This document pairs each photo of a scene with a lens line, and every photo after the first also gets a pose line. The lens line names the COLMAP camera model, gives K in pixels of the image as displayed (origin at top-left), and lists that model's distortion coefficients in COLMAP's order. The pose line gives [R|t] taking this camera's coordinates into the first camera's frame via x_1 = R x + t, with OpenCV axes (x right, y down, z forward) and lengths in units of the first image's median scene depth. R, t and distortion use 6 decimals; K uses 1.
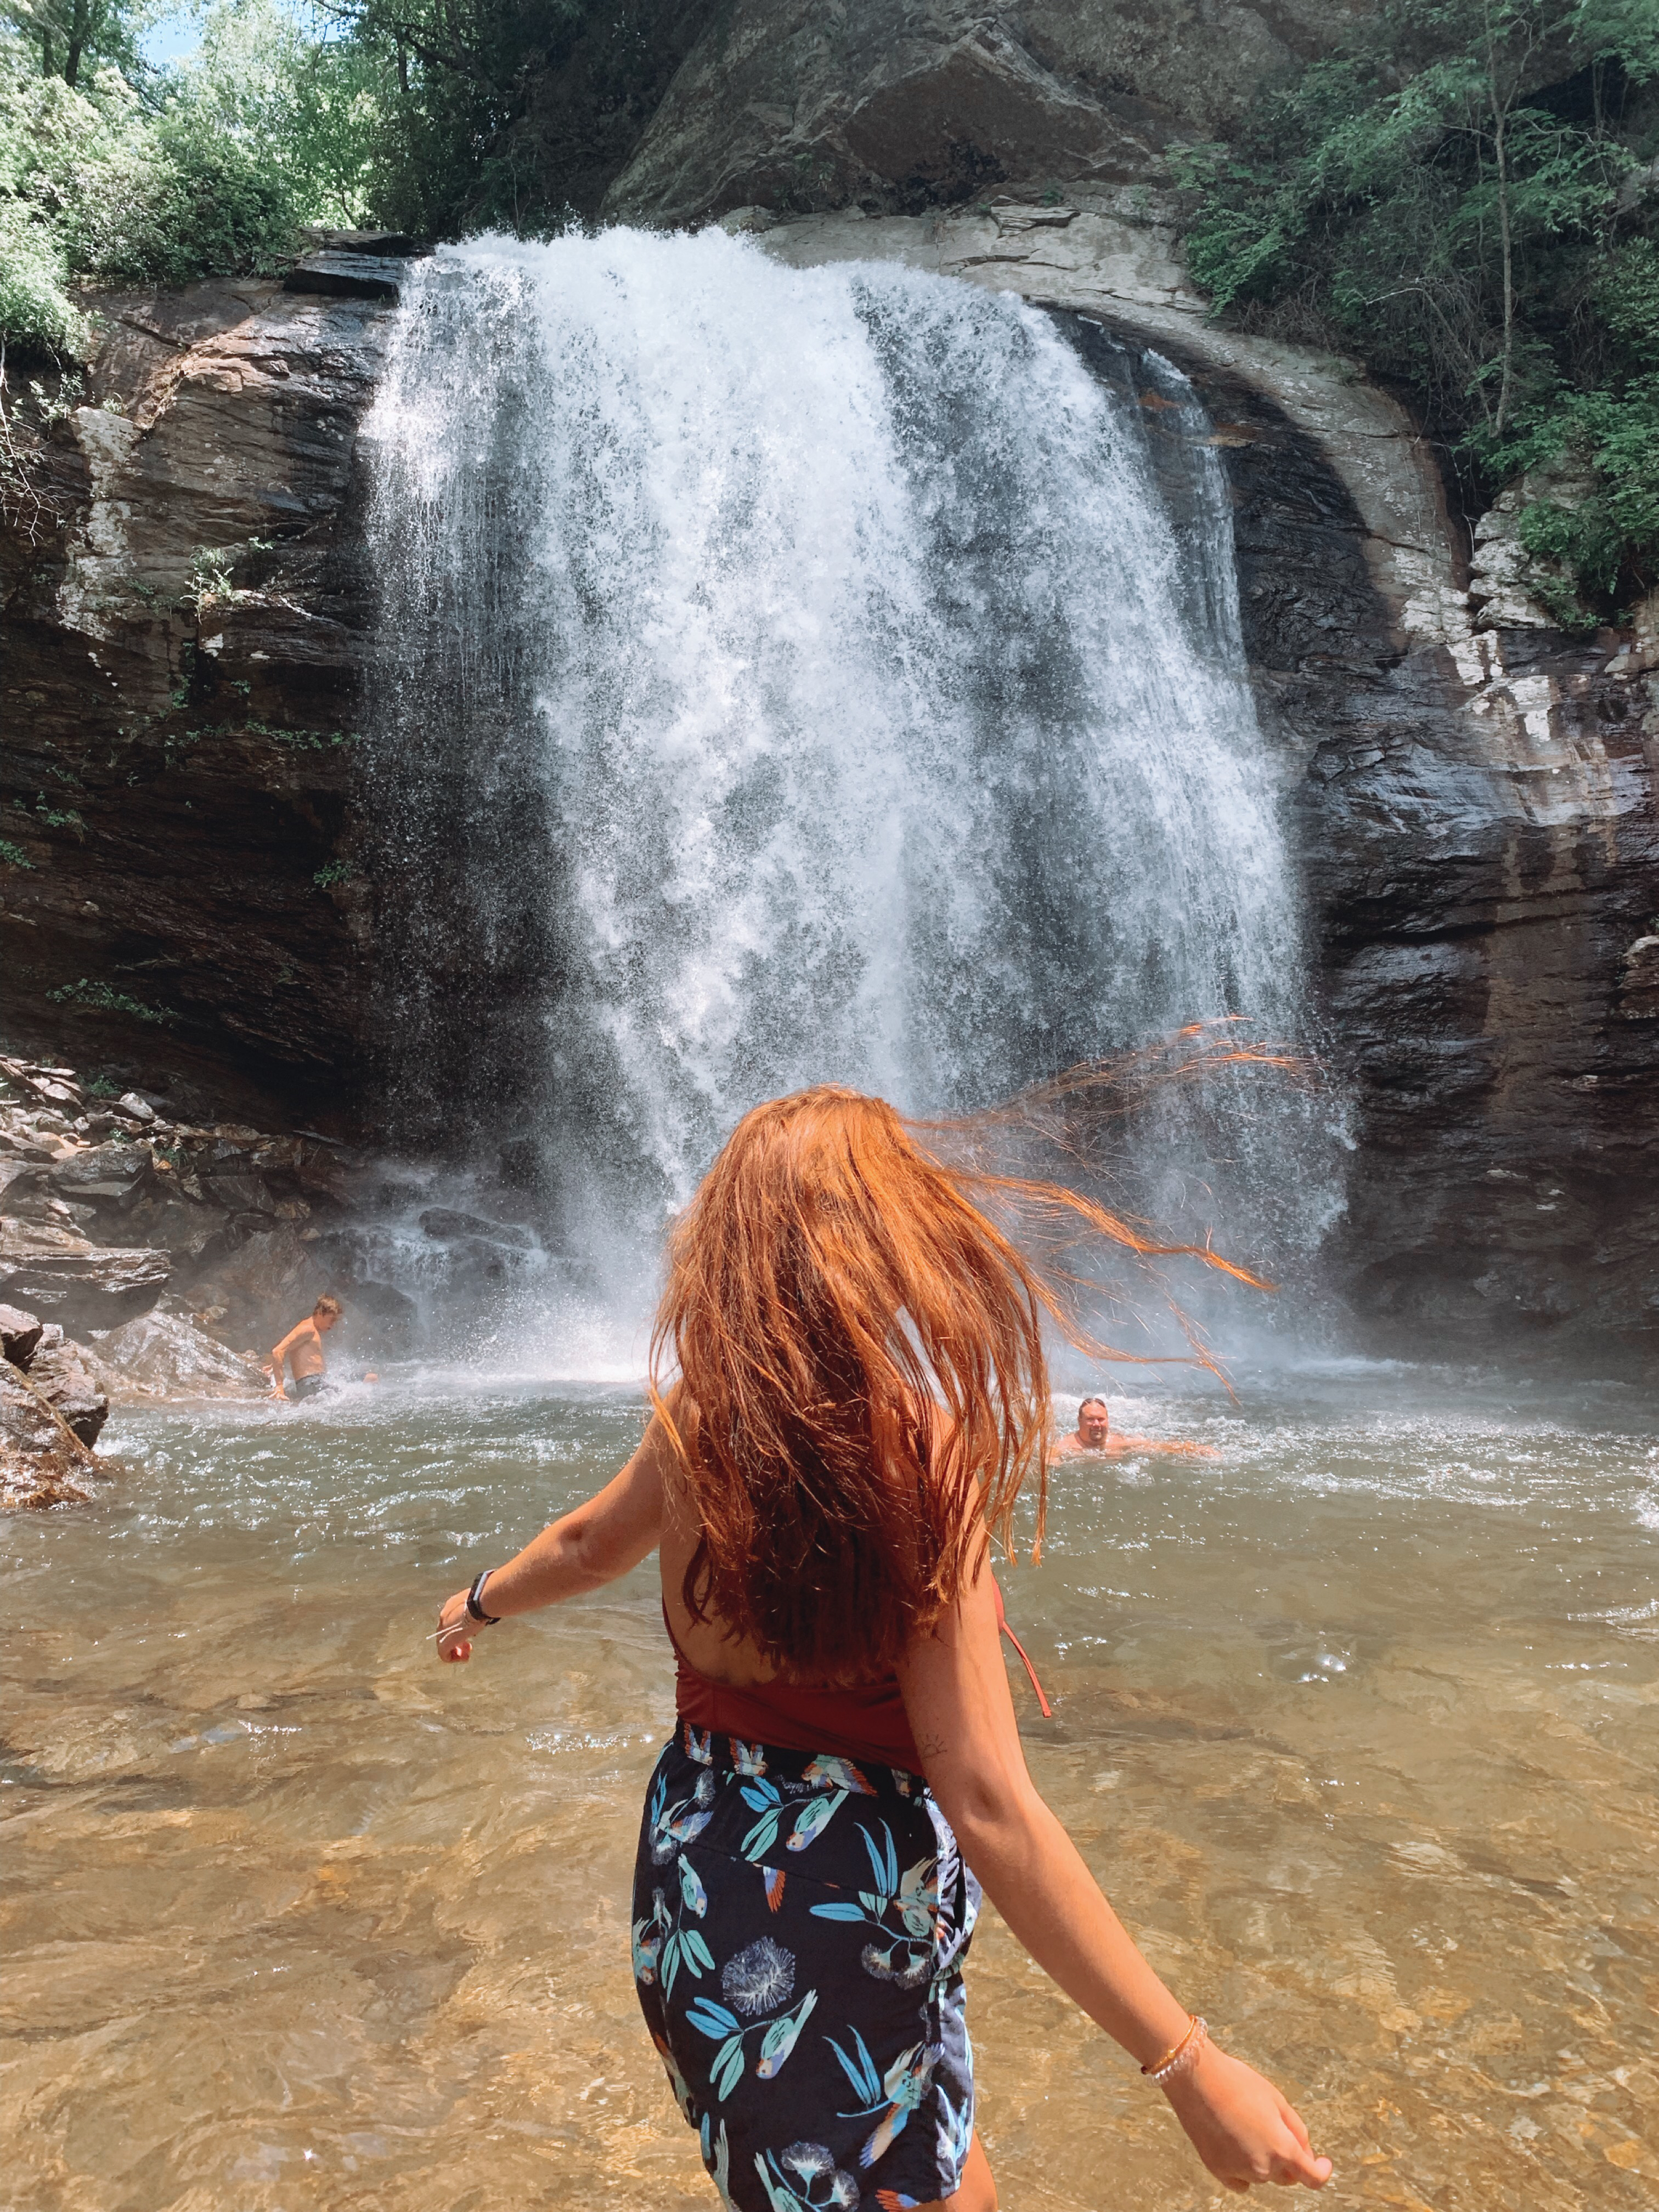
lens RADIAL K [[1678.2, 0, 829.1], [0, 1678.2, 1100.8], [0, 0, 1]] dist [-0.005180, 0.013737]
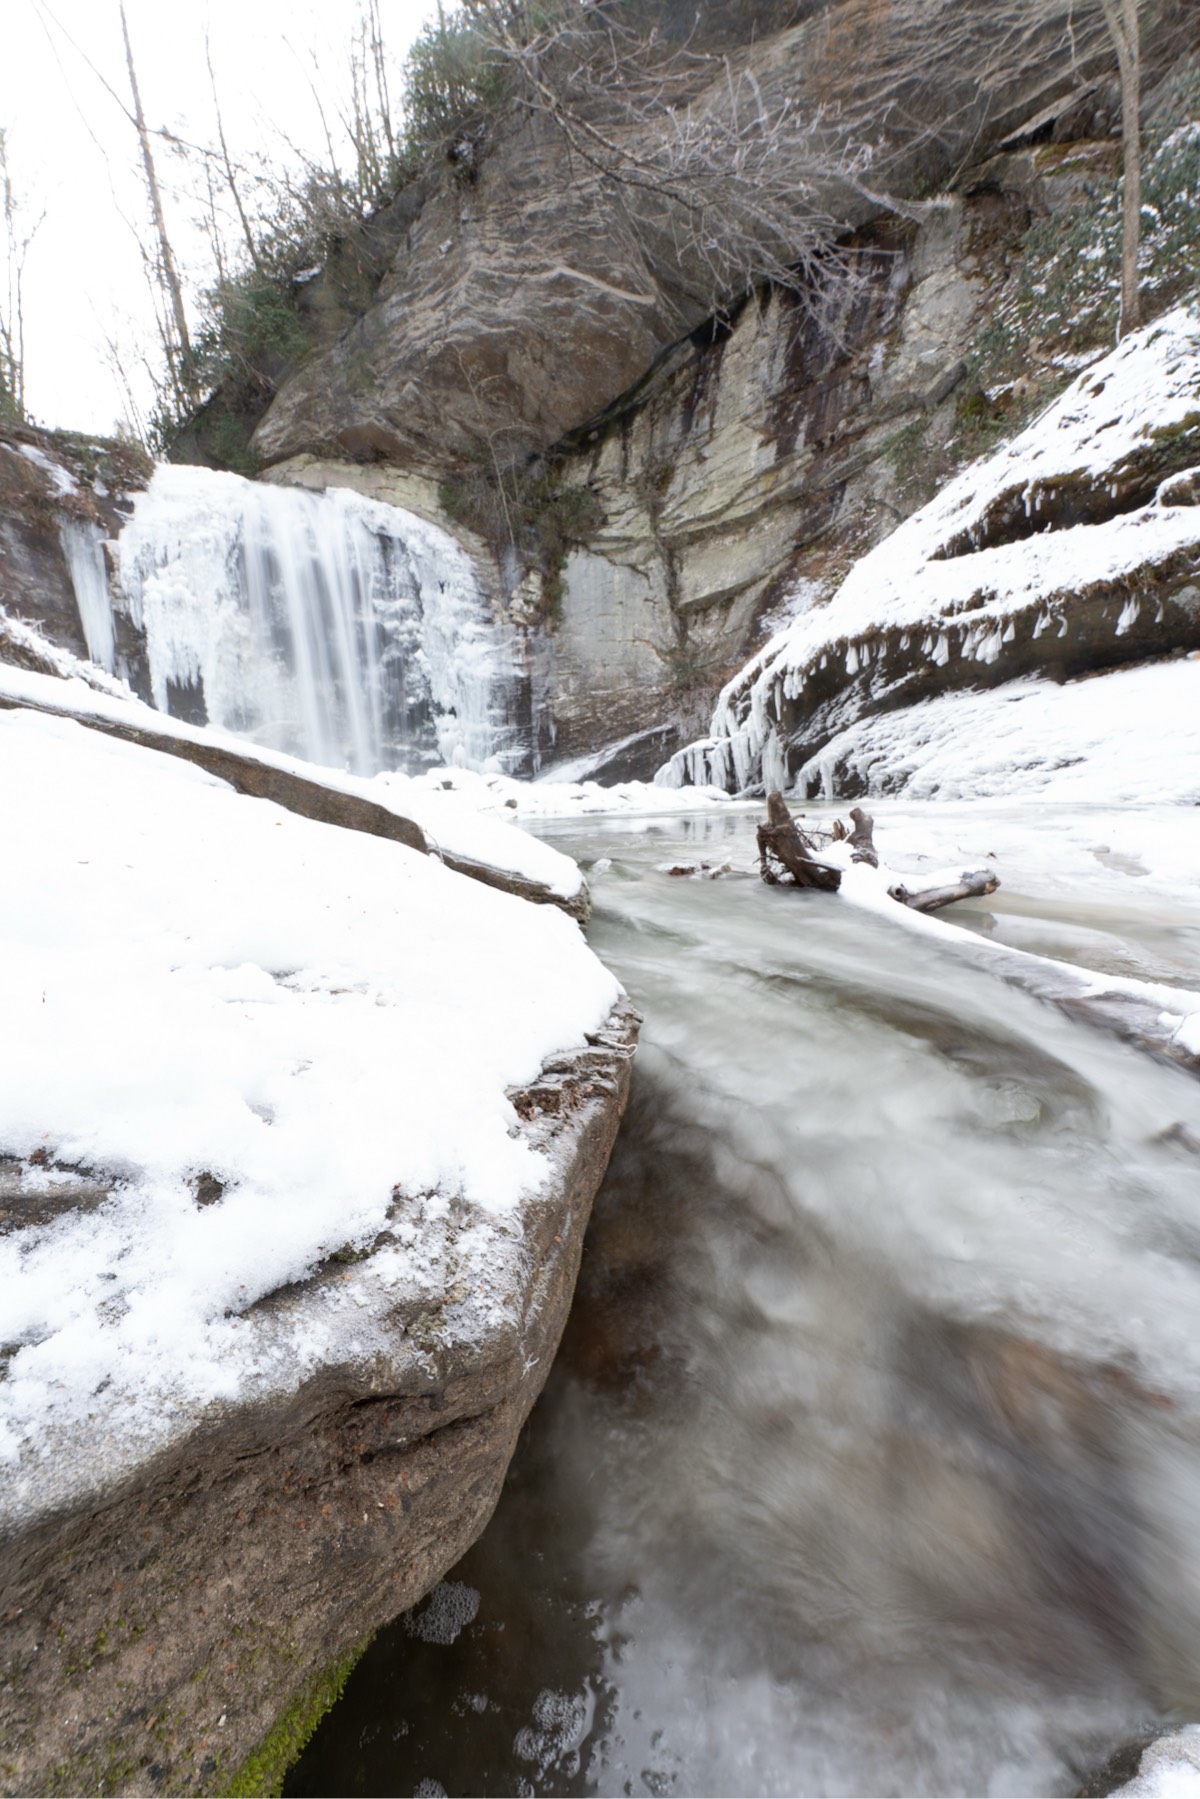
lens RADIAL K [[698.9, 0, 599.9], [0, 698.9, 900.7], [0, 0, 1]] dist [0.005125, -0.000963]
pose [[0.960611, -0.072833, 0.268181, 0.088386], [0.002267, 0.967065, 0.254519, -0.060391], [-0.277886, -0.243886, 0.929139, -0.793494]]
